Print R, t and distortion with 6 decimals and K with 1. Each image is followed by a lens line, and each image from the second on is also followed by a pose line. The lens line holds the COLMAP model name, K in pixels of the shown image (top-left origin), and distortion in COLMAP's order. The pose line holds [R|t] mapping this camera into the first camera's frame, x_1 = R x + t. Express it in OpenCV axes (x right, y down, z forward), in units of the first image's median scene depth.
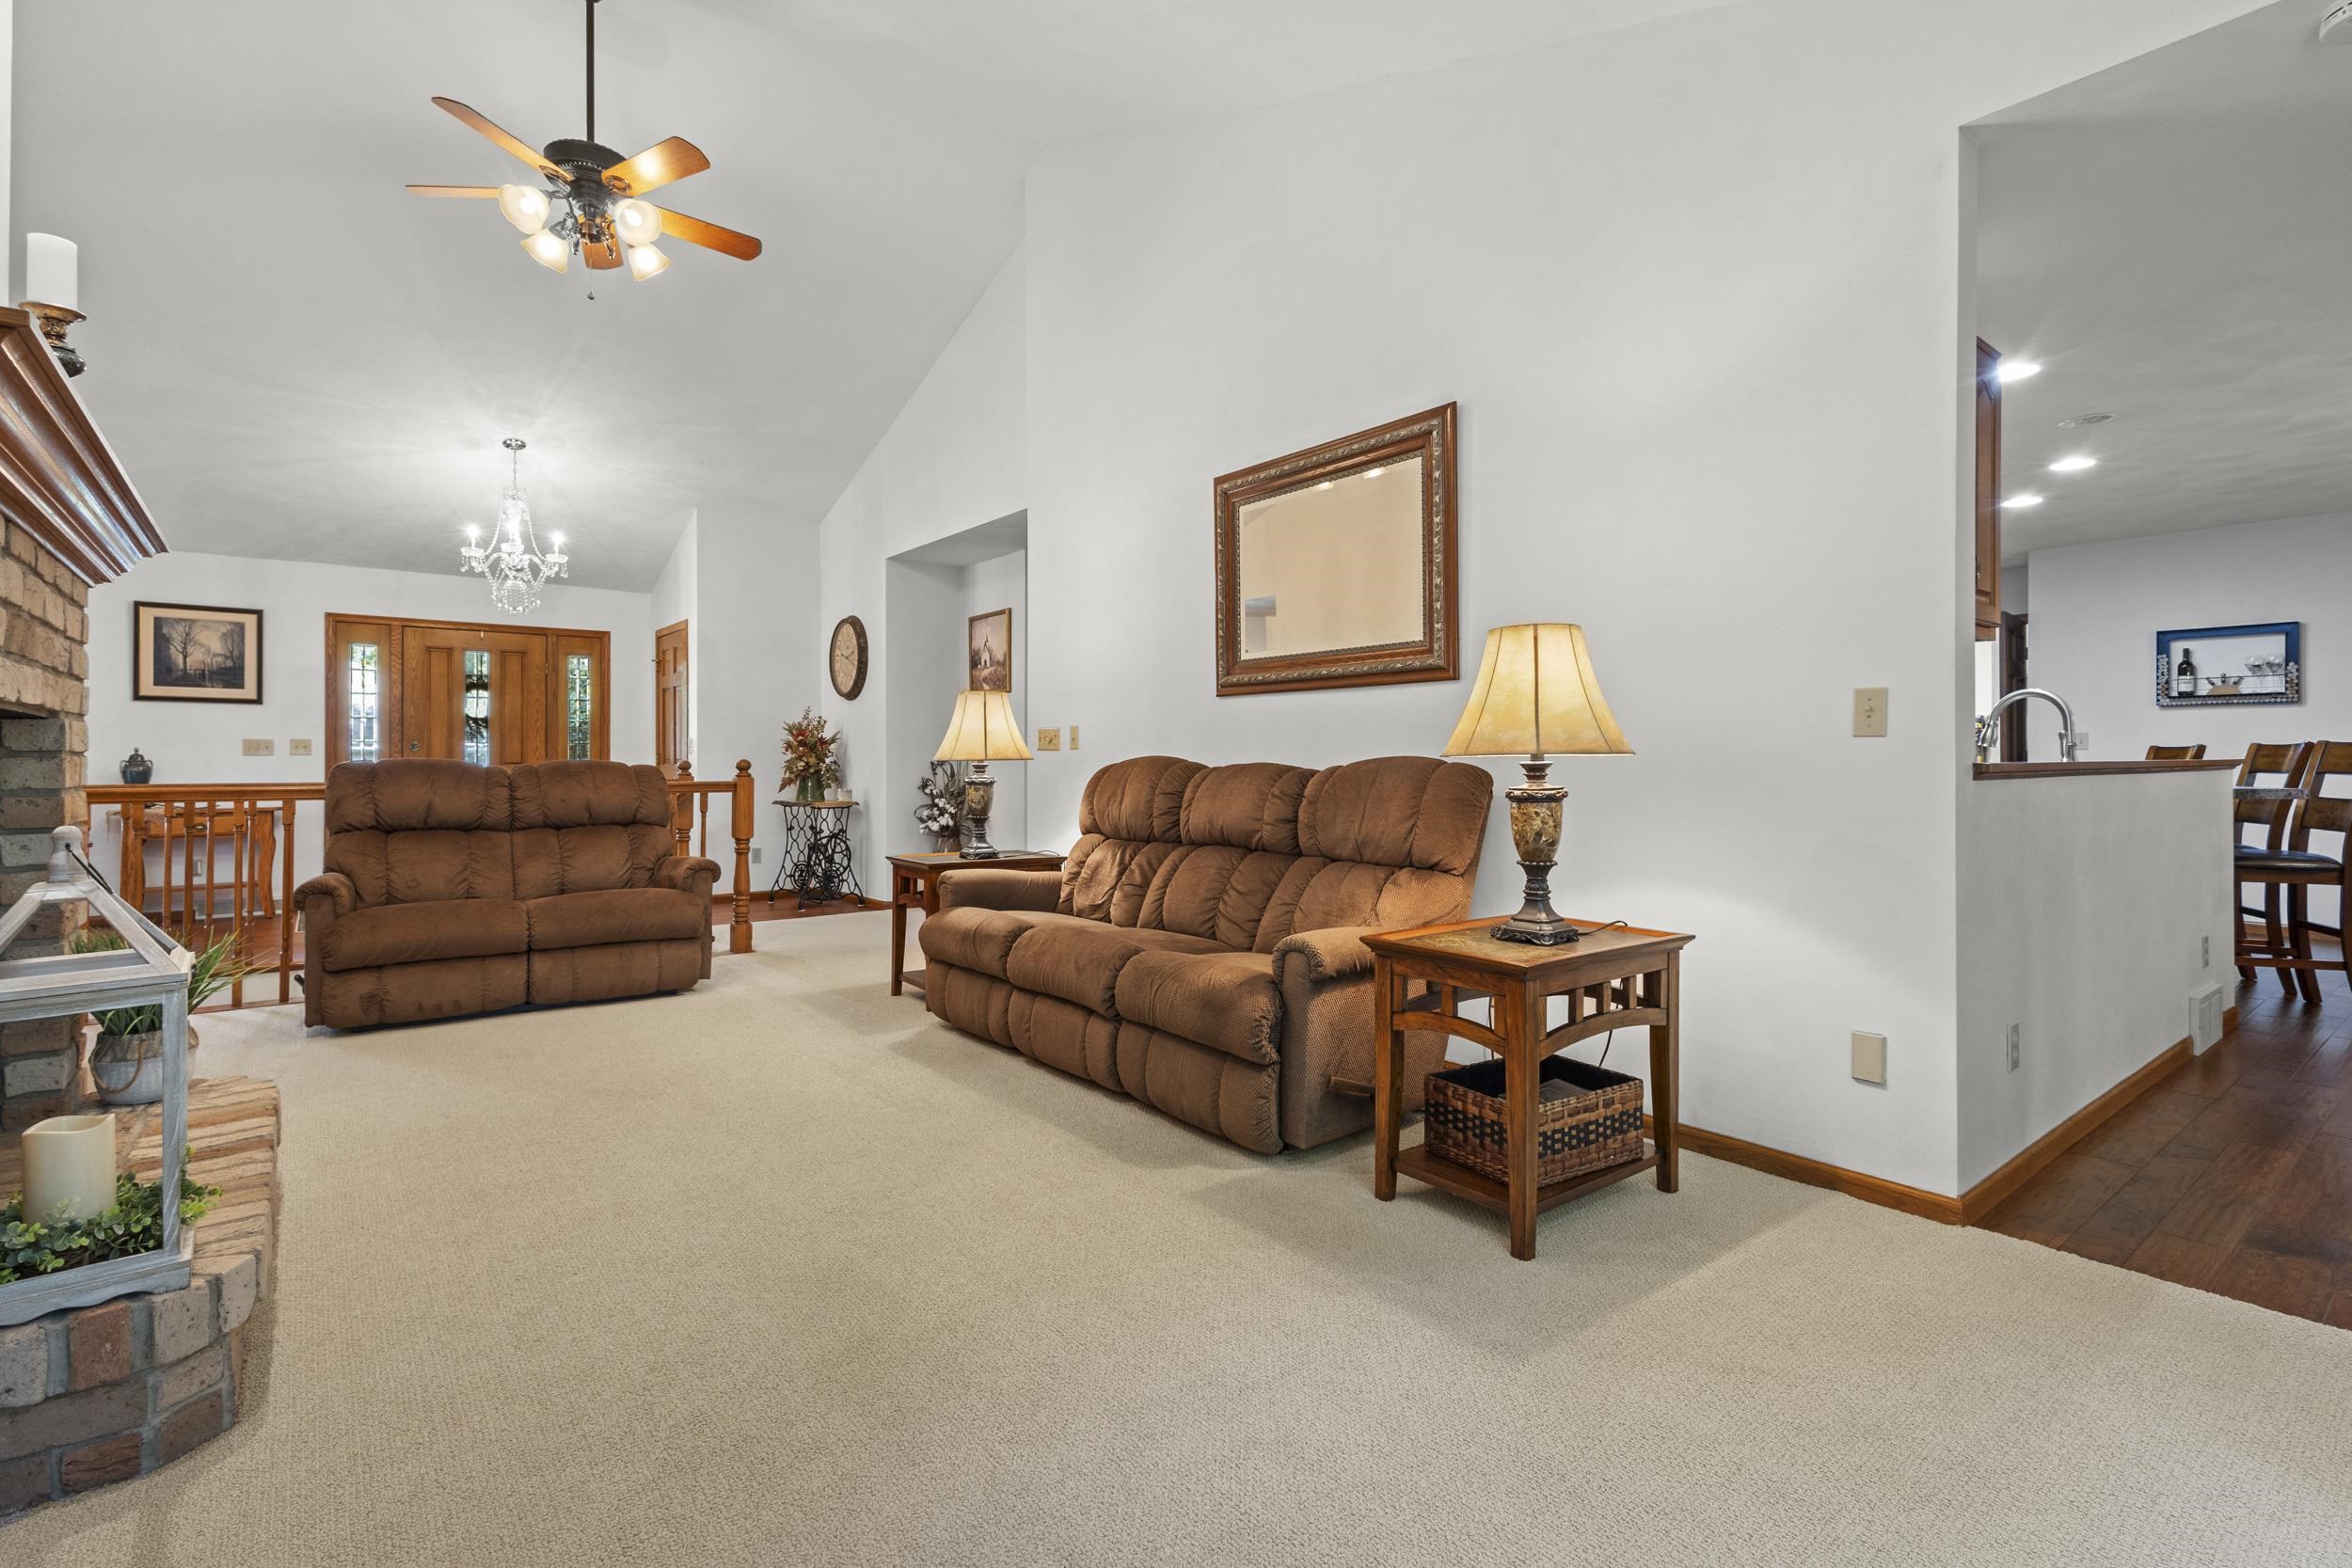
lens RADIAL K [[1081.4, 0, 1168.1], [0, 1081.4, 771.4], [0, 0, 1]] dist [0.000510, 0.000116]
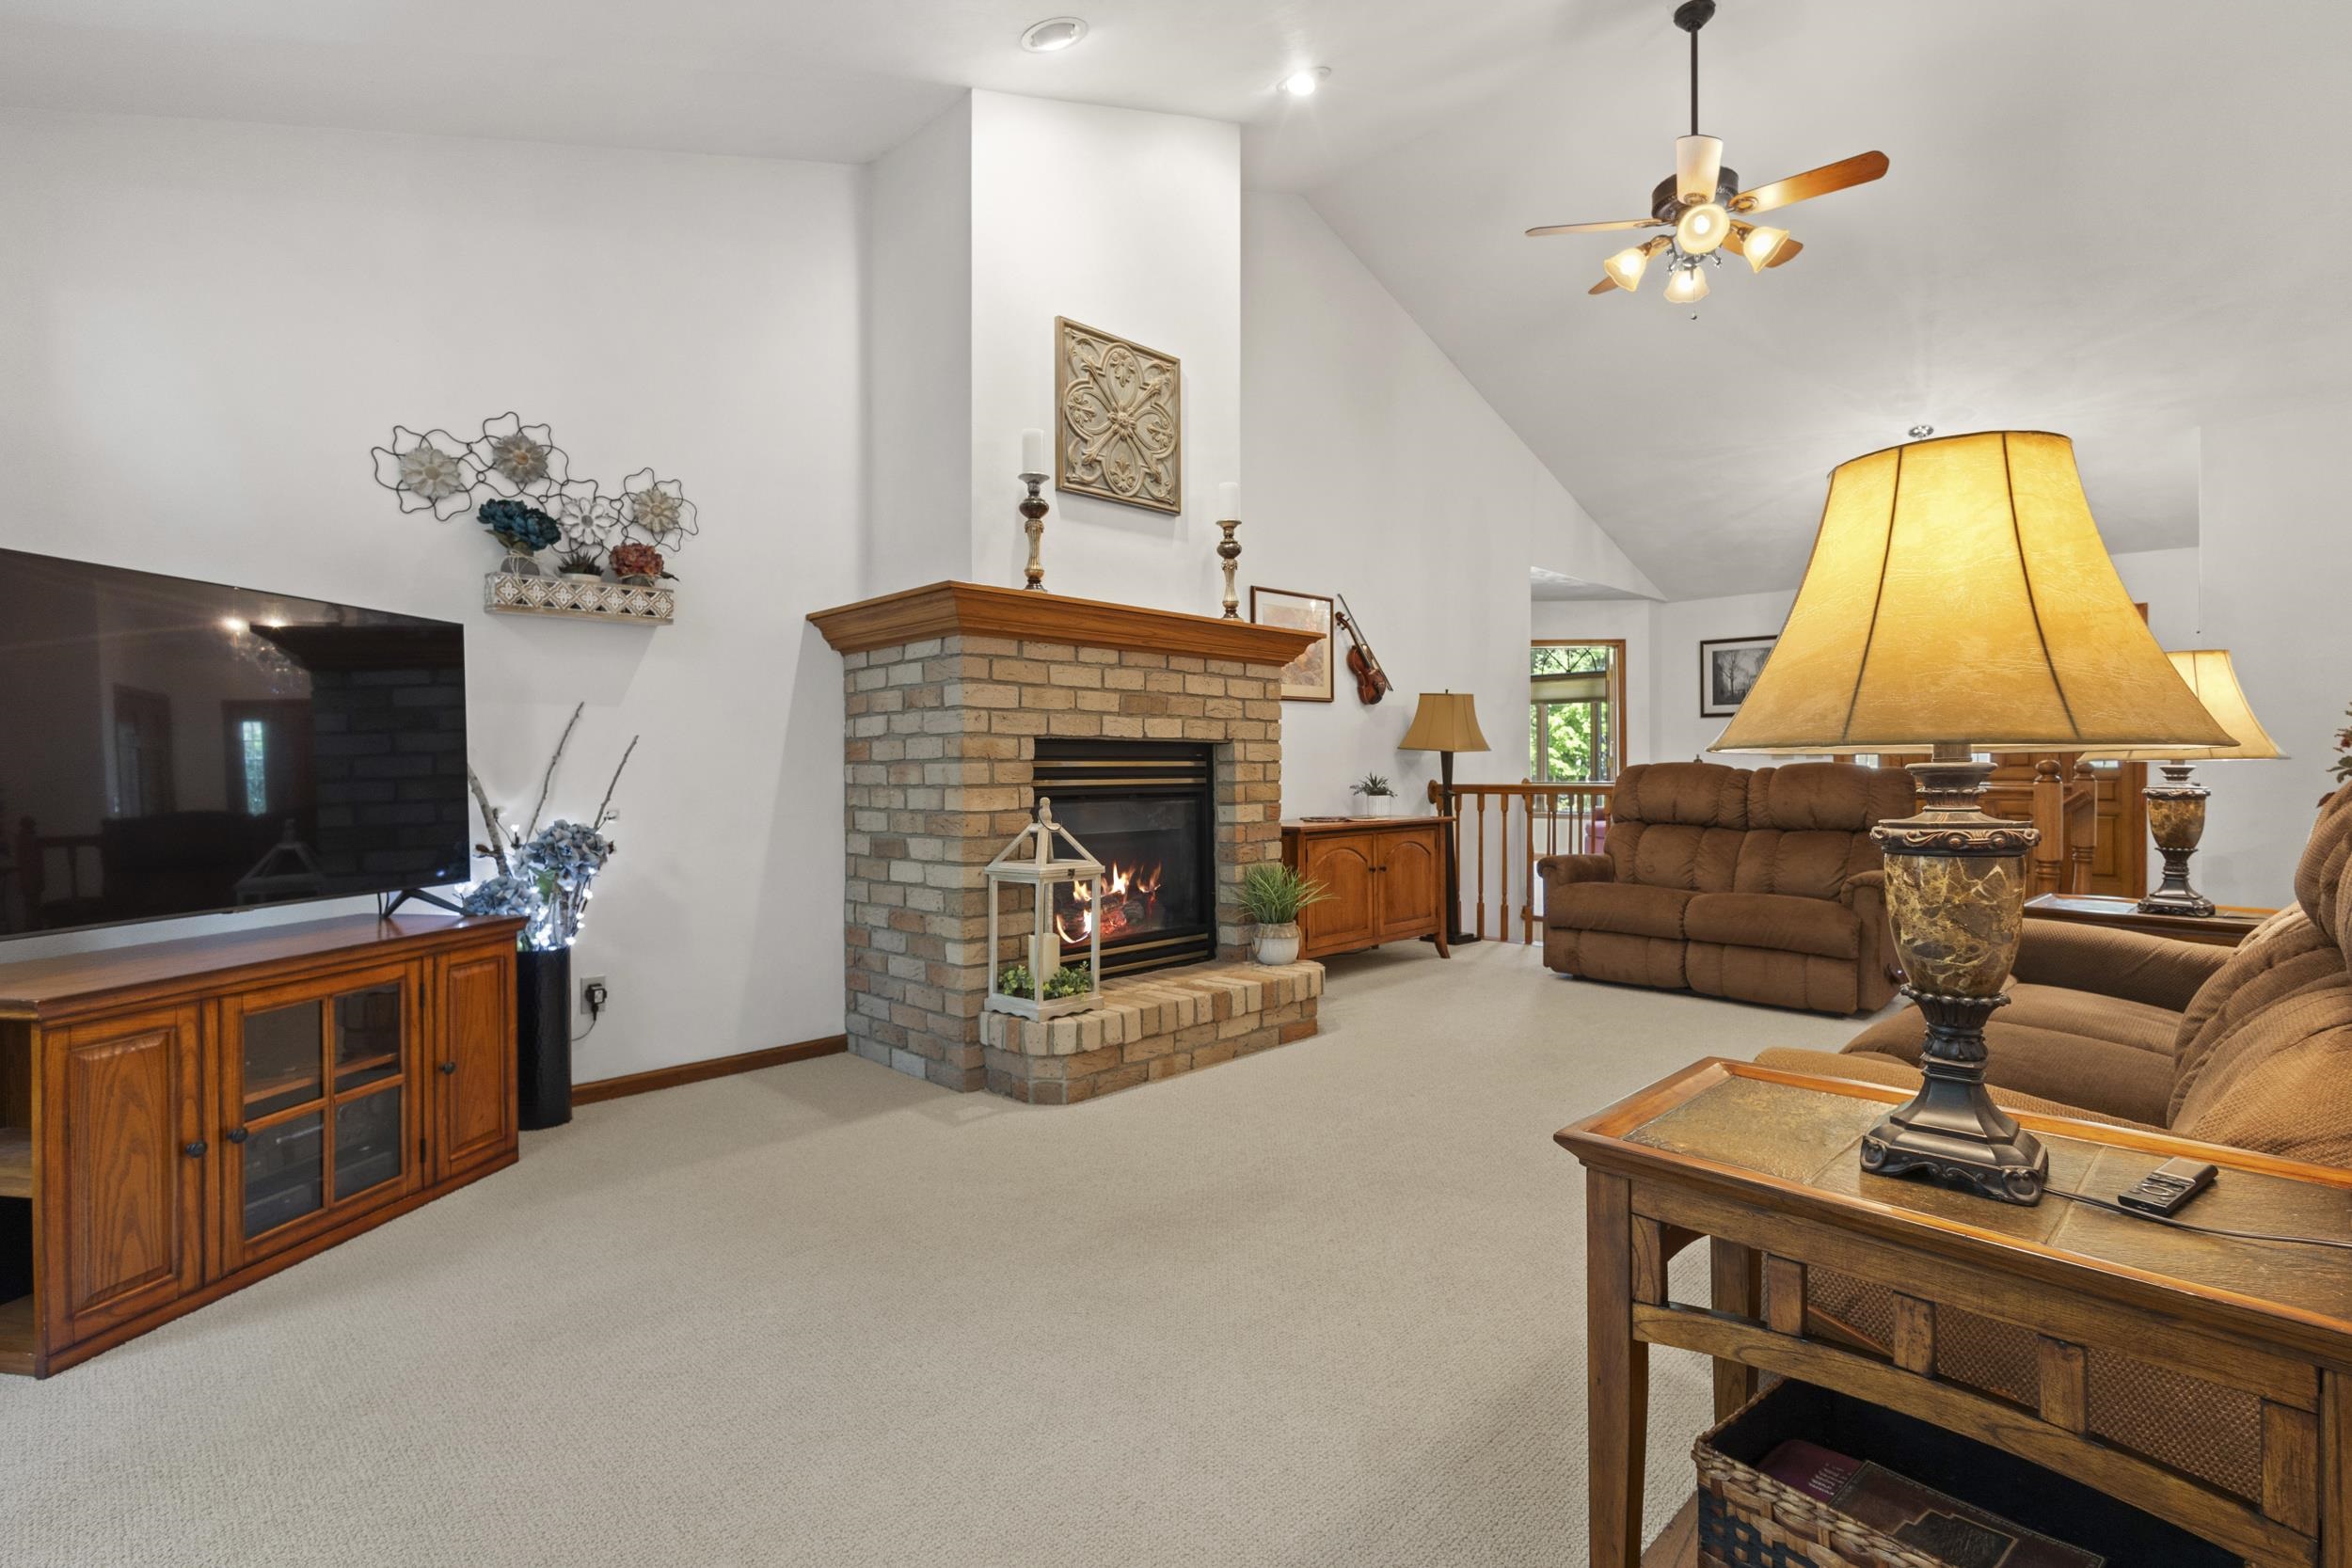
lens RADIAL K [[1074.4, 0, 1176.0], [0, 1074.4, 784.0], [0, 0, 1]] dist [0.018434, -0.008566]
pose [[0.121264, 0.014685, -0.992512, 0.389913], [-0.003623, 0.999890, 0.014352, -0.003477], [0.992614, 0.001856, 0.121304, 0.335168]]
